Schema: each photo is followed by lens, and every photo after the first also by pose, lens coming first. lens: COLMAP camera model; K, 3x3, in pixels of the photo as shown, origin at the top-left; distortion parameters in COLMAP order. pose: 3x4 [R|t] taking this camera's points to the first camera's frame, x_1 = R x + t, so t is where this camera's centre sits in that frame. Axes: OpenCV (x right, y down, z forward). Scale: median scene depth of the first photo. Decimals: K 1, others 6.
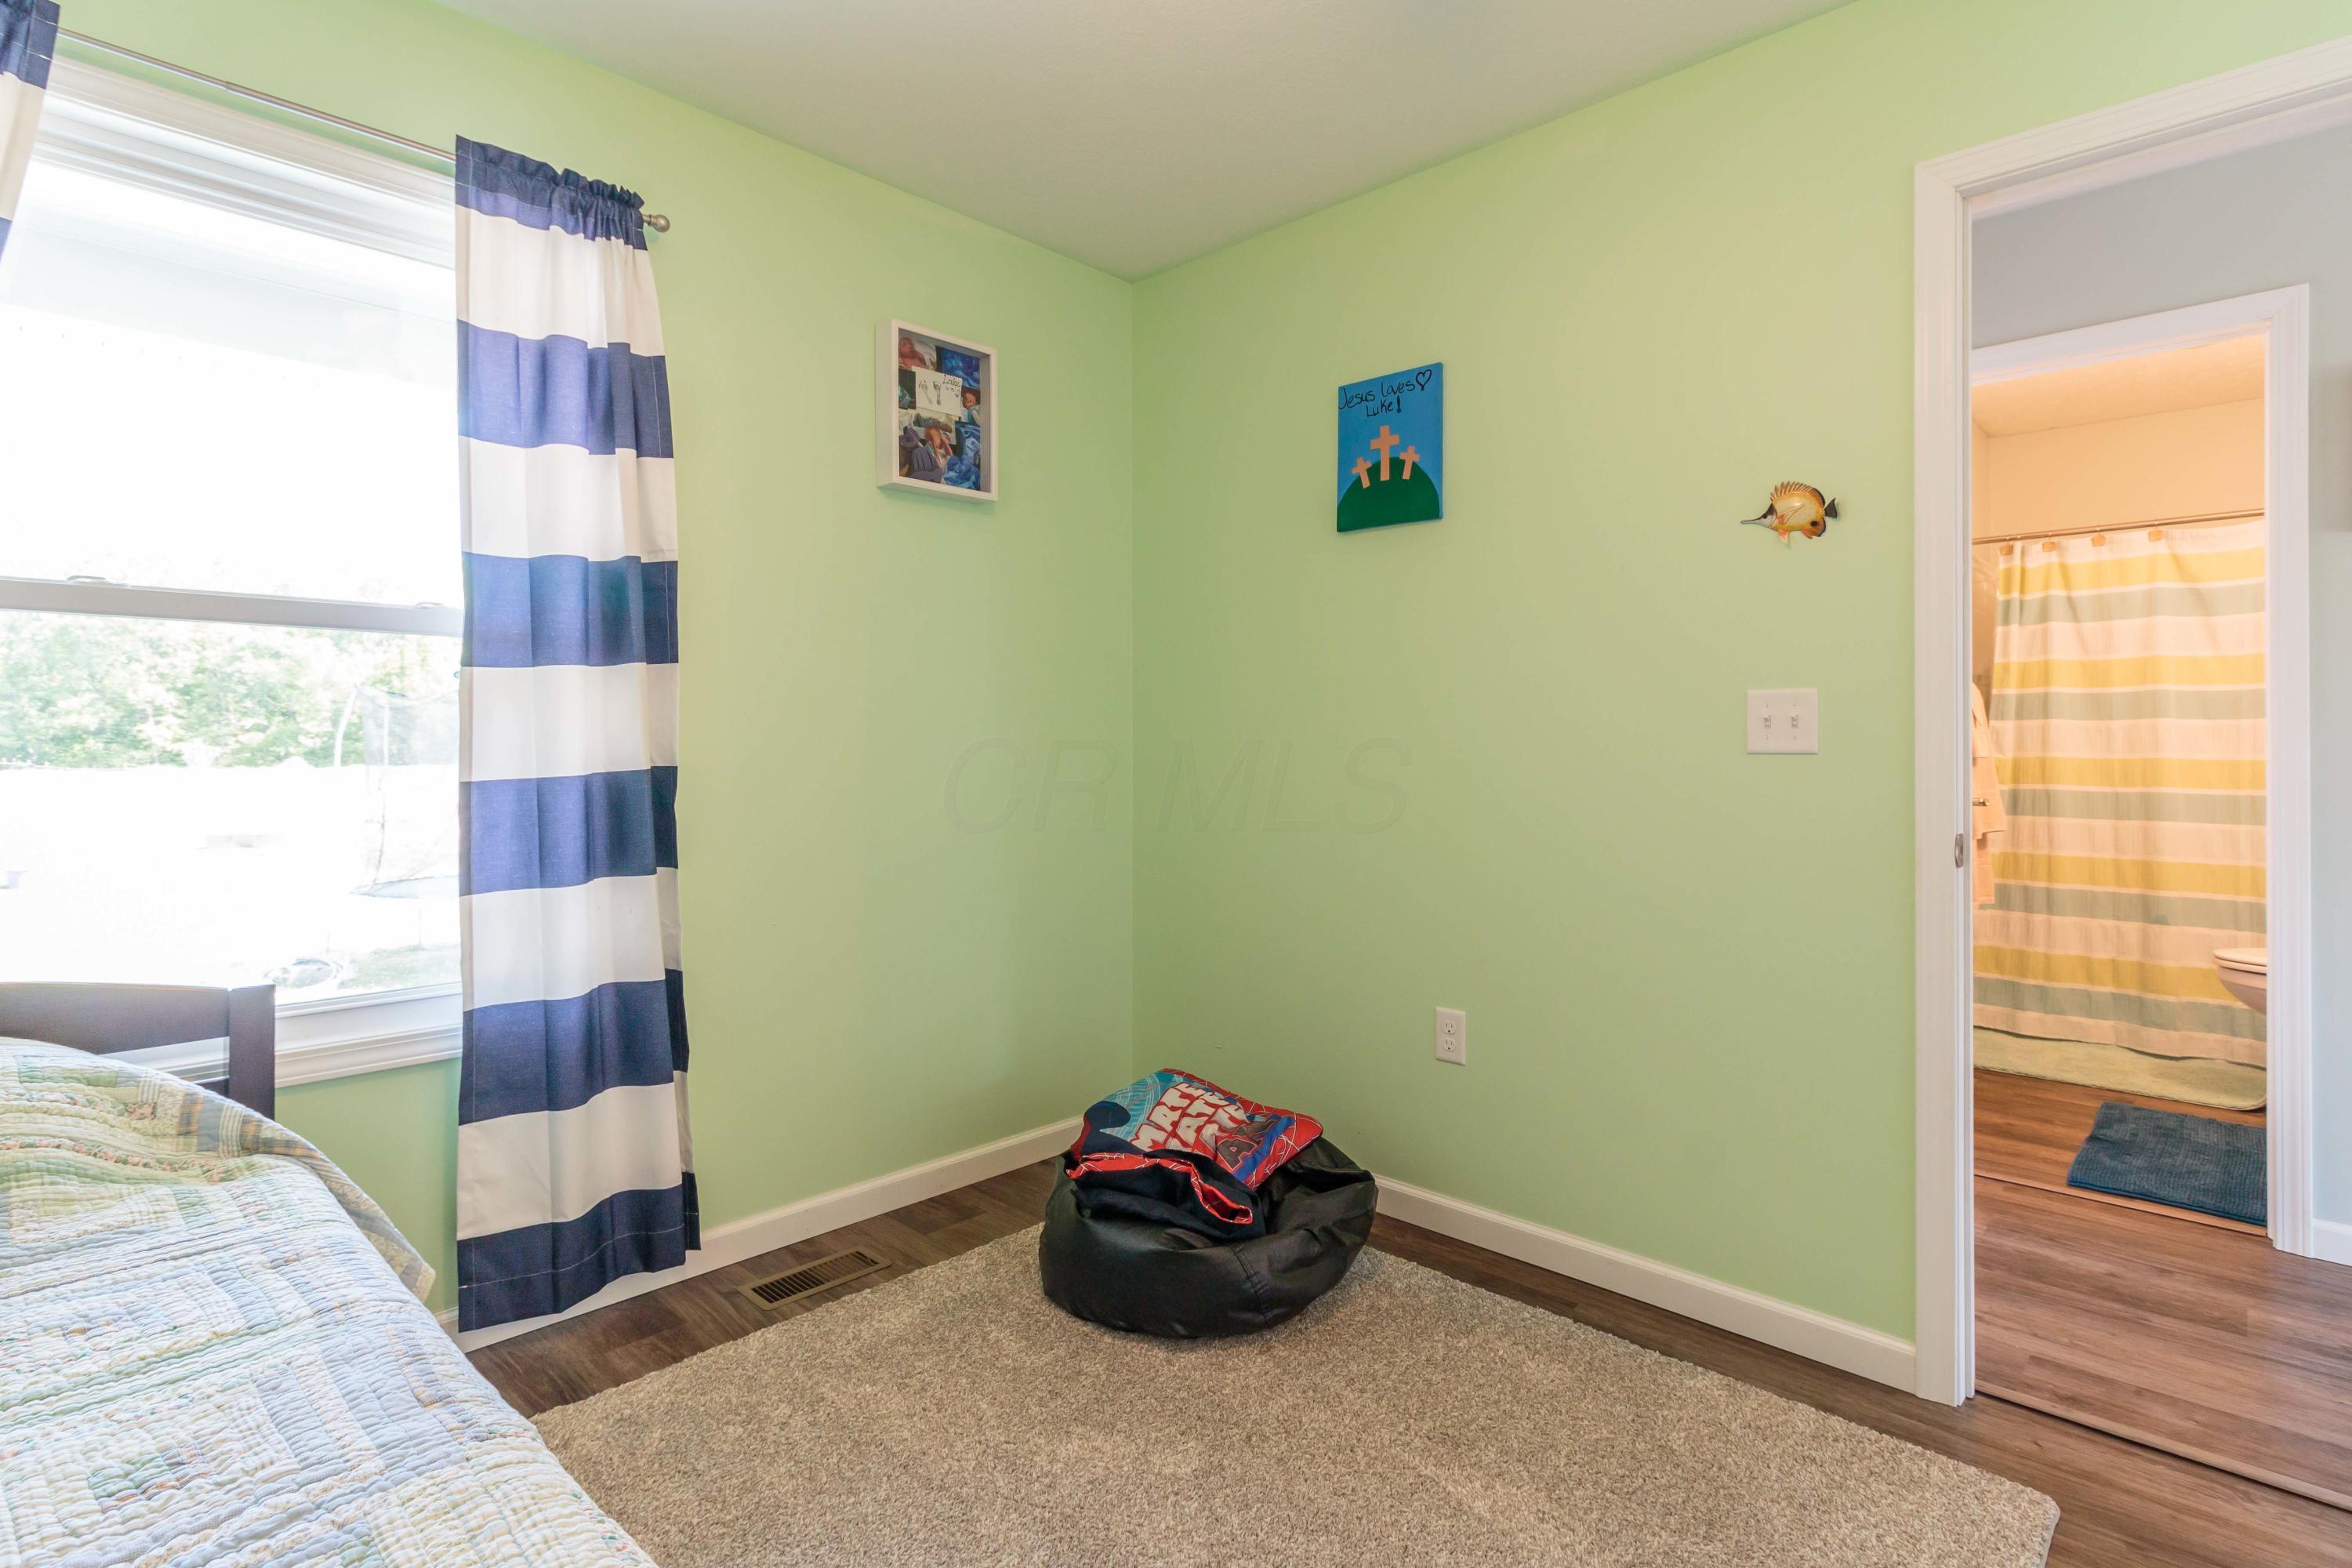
lens RADIAL K [[1148.6, 0, 1121.4], [0, 1148.6, 747.7], [0, 0, 1]] dist [0.003794, -0.000252]
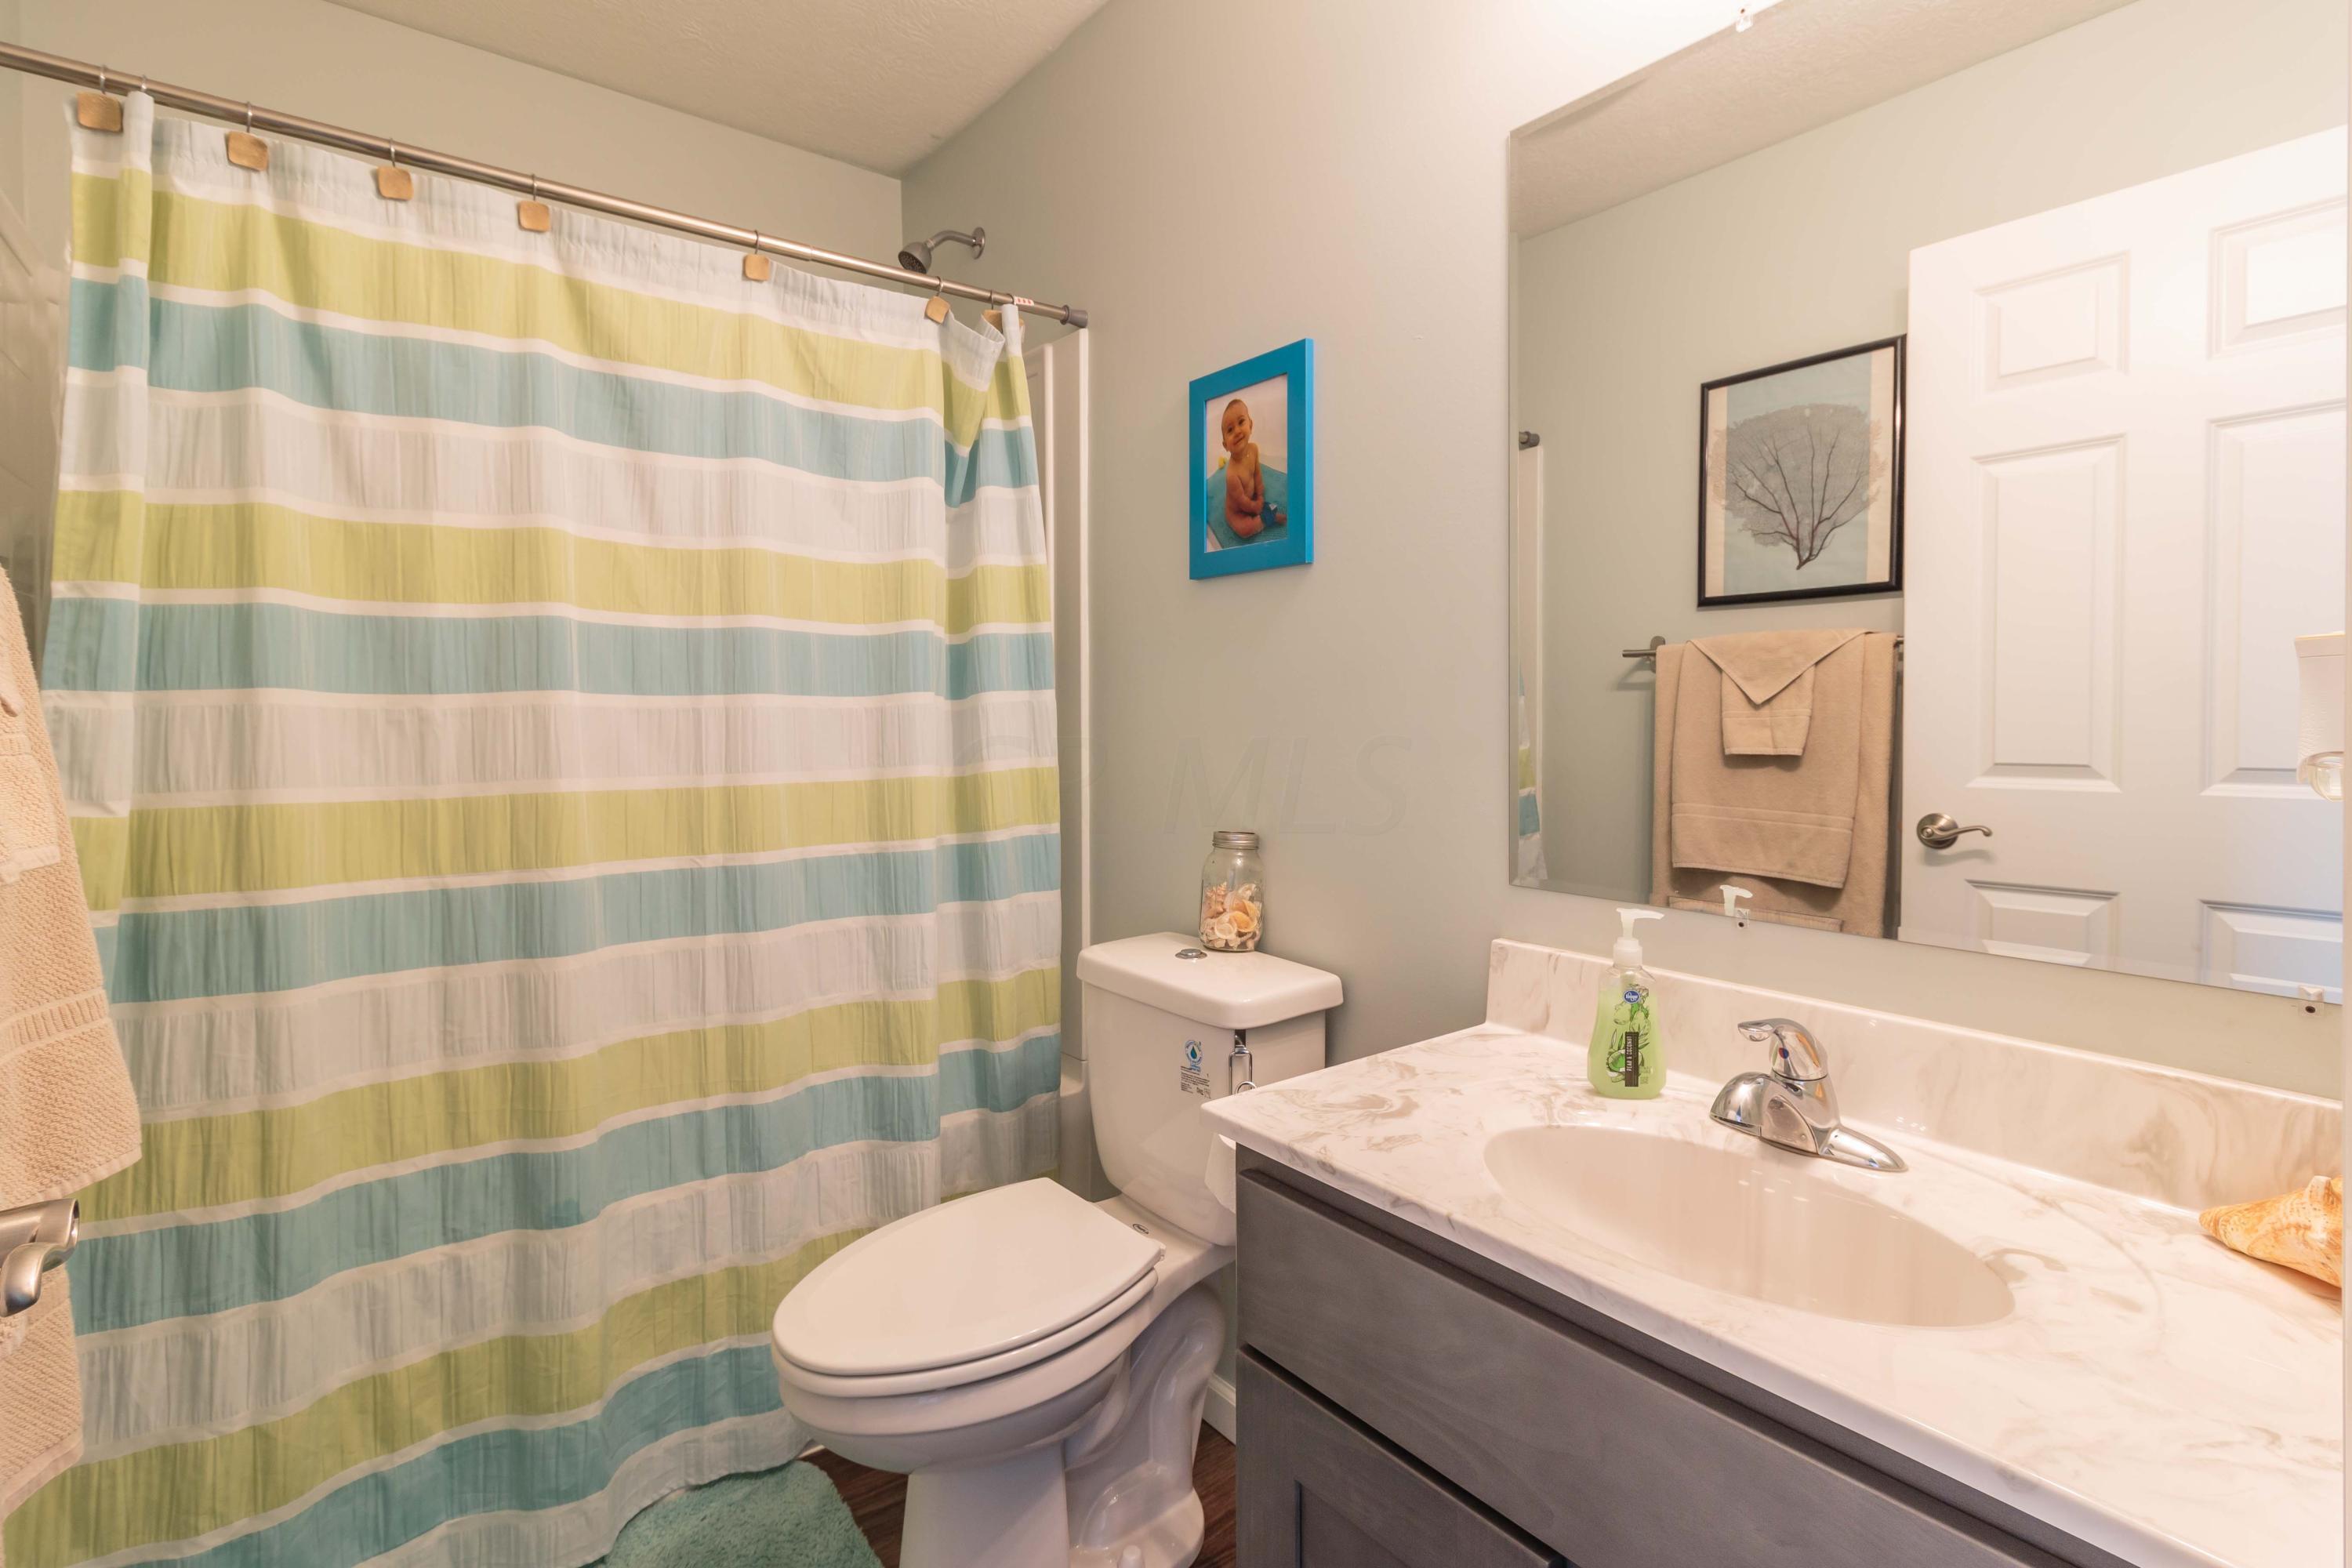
lens RADIAL K [[1098.4, 0, 1198.9], [0, 1098.4, 712.3], [0, 0, 1]] dist [0.001944, 0.000006]
pose [[0.099326, -0.002441, 0.995052, 0.531787], [0.012308, 0.999924, 0.001225, -0.015352], [-0.994979, 0.012125, 0.099348, 0.715216]]
